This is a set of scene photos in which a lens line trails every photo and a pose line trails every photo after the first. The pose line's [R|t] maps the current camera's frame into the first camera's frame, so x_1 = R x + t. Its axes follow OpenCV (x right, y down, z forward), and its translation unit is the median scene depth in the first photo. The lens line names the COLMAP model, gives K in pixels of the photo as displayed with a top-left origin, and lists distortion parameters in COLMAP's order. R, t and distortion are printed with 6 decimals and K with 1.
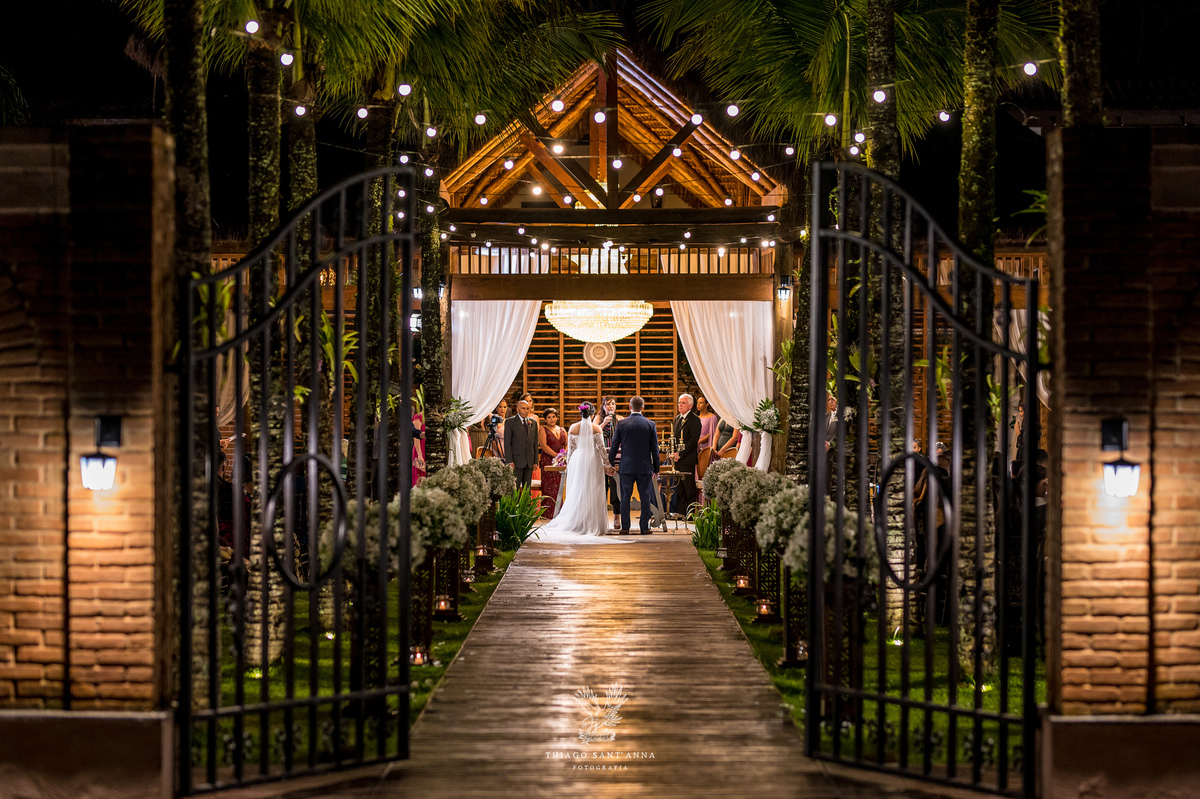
lens RADIAL K [[3001.2, 0, 600.0], [0, 3001.2, 399.5], [0, 0, 1]] dist [-0.020619, -0.191948]
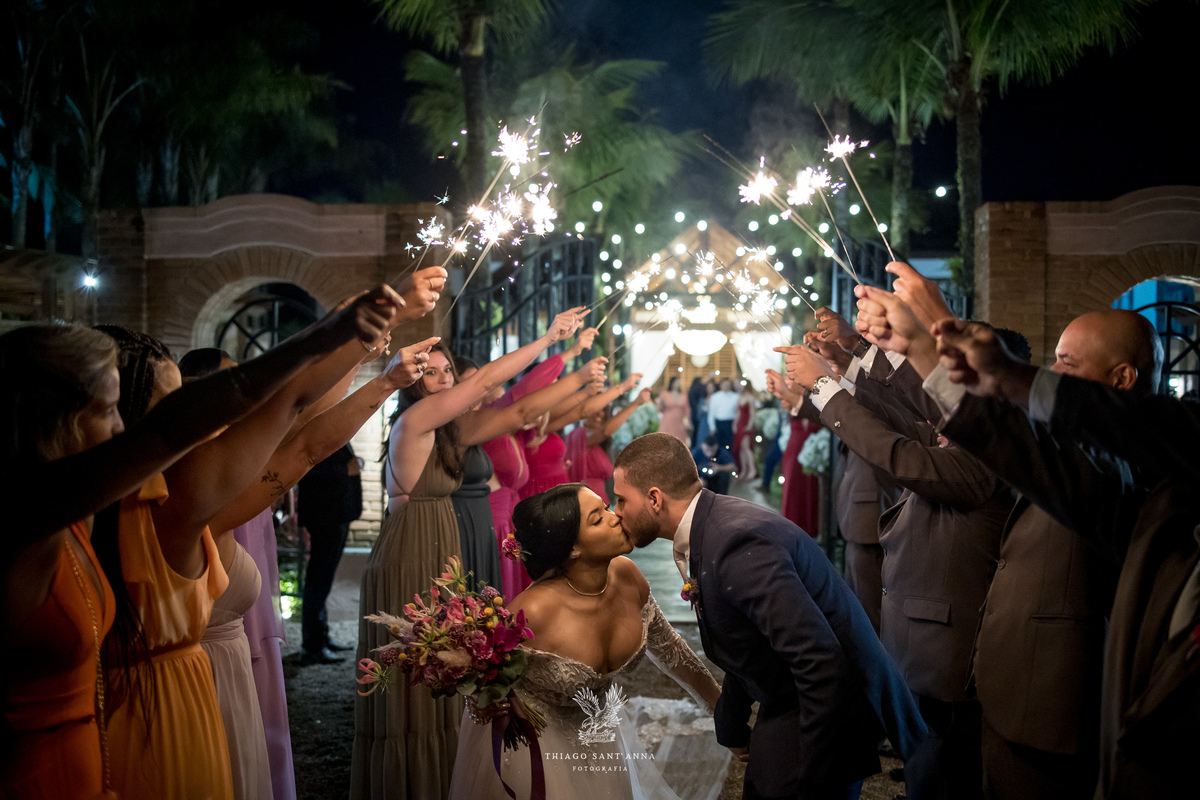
lens RADIAL K [[1308.7, 0, 600.0], [0, 1308.7, 400.0], [0, 0, 1]] dist [-0.080869, 0.065102]
pose [[0.997077, 0.010974, -0.075609, -0.000674], [-0.009827, 0.999831, 0.015518, 0.003167], [0.075767, -0.014730, 0.997017, 0.122404]]
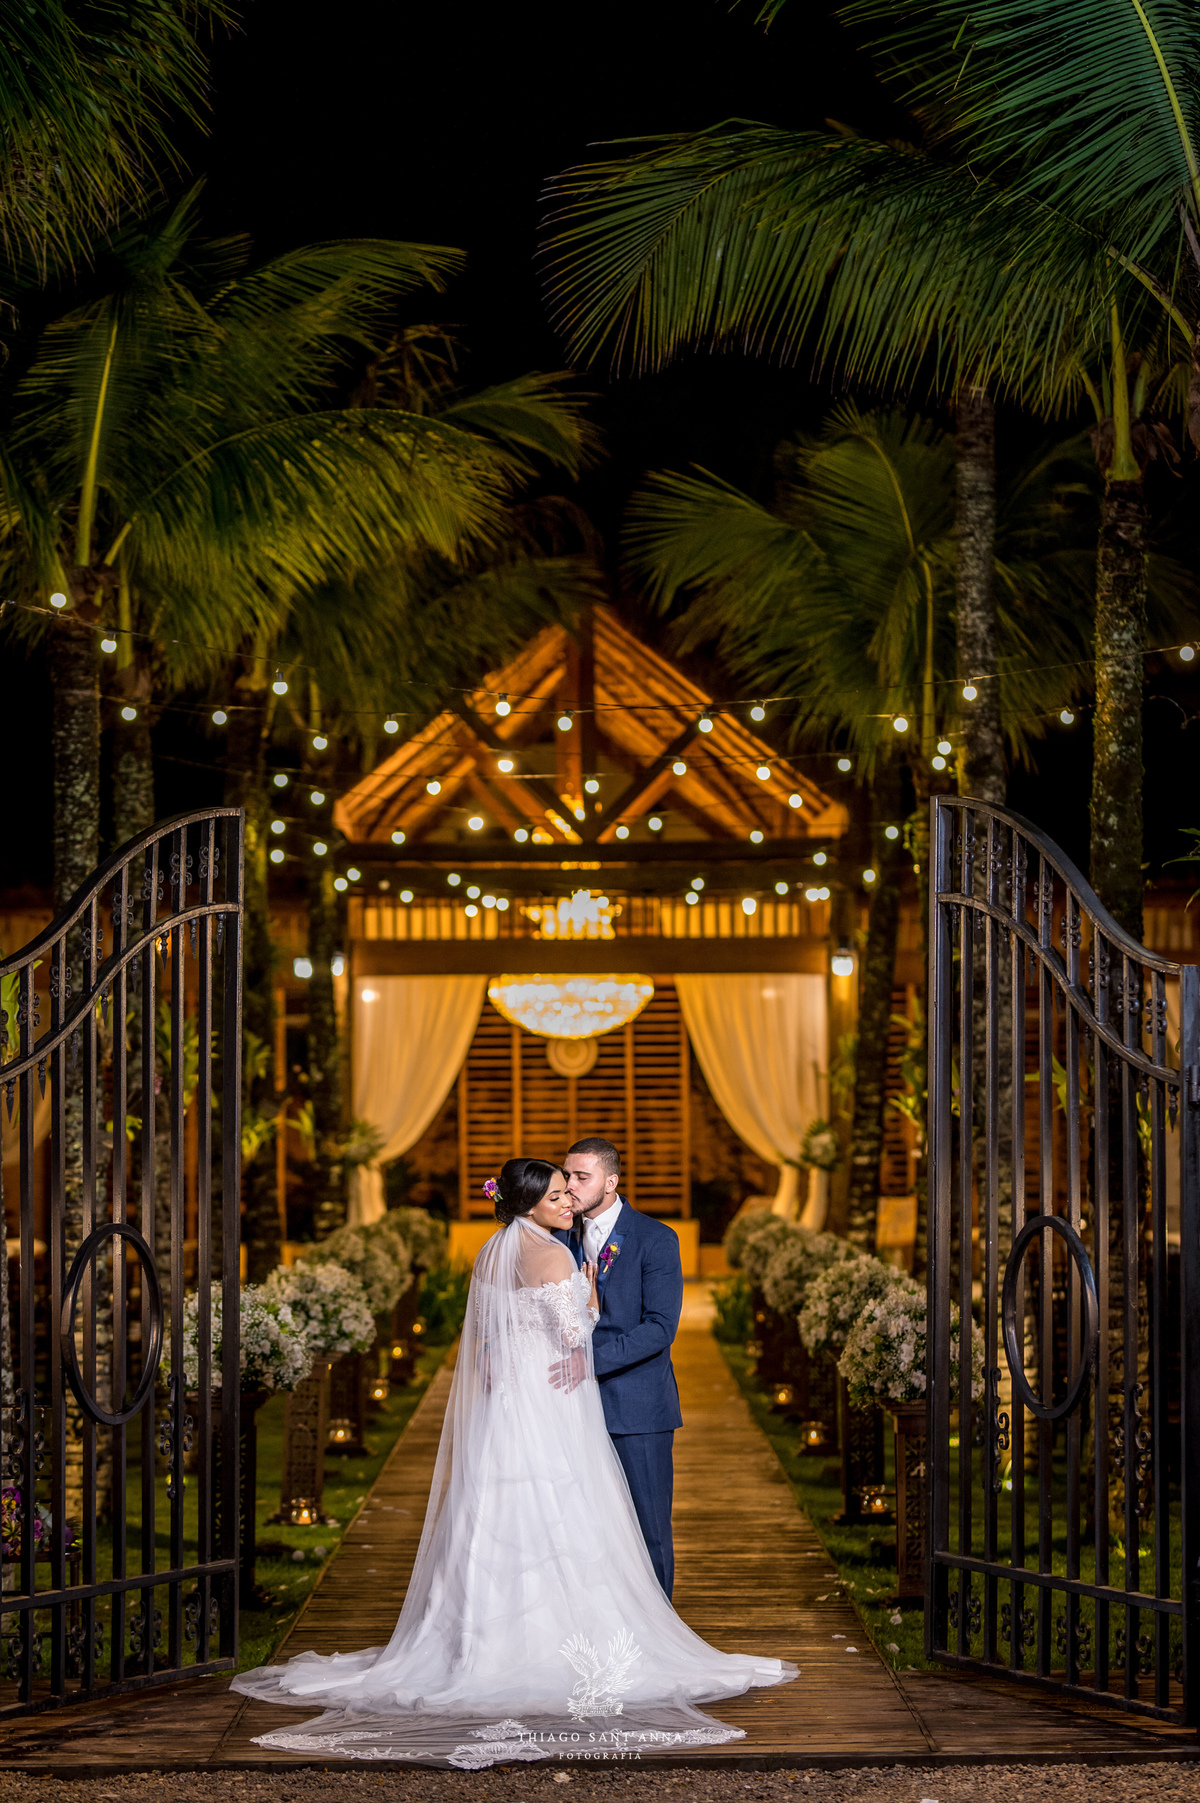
lens RADIAL K [[4438.7, 0, 600.0], [0, 4438.7, 901.5], [0, 0, 1]] dist [-0.048231, 0.059380]
pose [[0.999960, -0.006484, 0.006231, 0.000980], [0.006782, 0.998771, -0.049090, -0.002421], [-0.005905, 0.049131, 0.998775, -0.009060]]
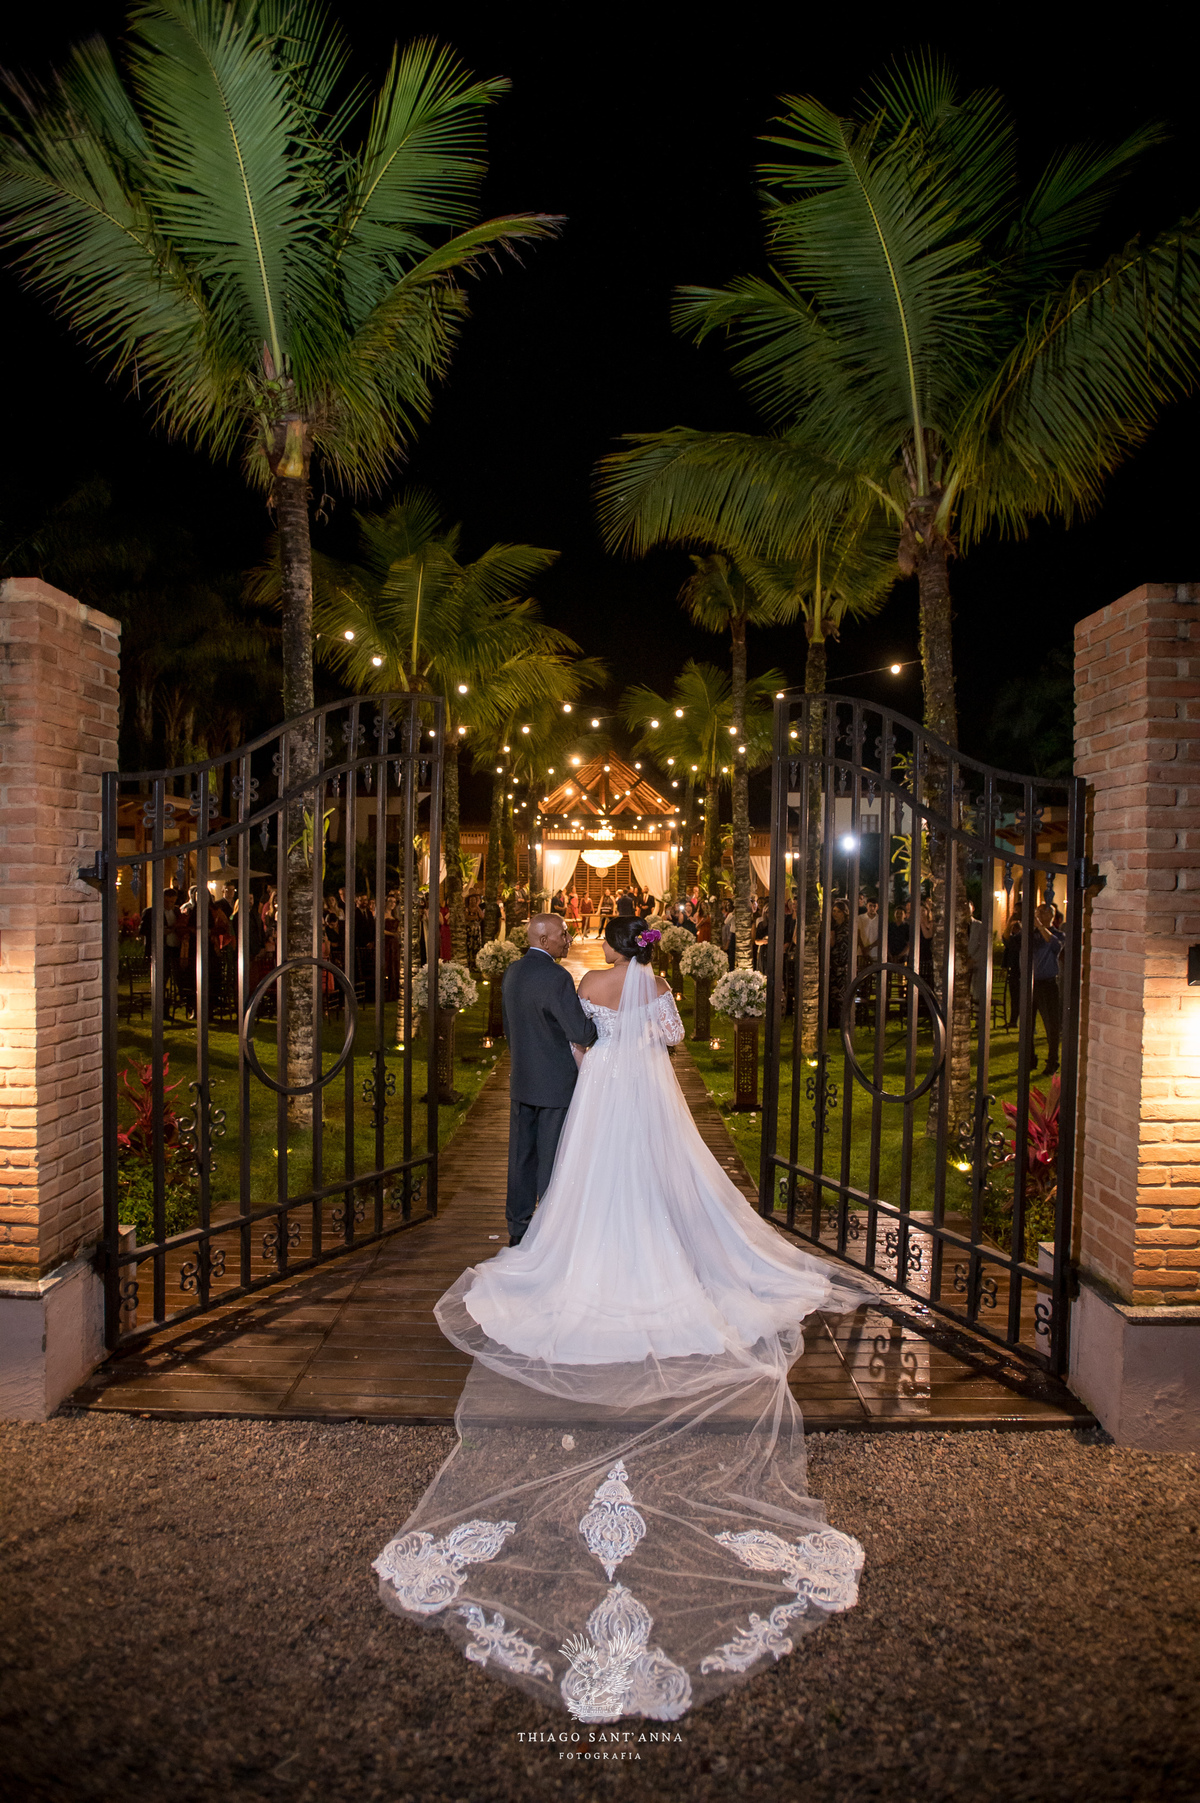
lens RADIAL K [[1053.8, 0, 600.0], [0, 1053.8, 901.5], [0, 0, 1]] dist [0.002135, 0.000259]
pose [[0.999949, 0.009735, -0.002531, 0.003448], [-0.009702, 0.999873, 0.012631, -0.003157], [0.002653, -0.012606, 0.999917, 0.303929]]
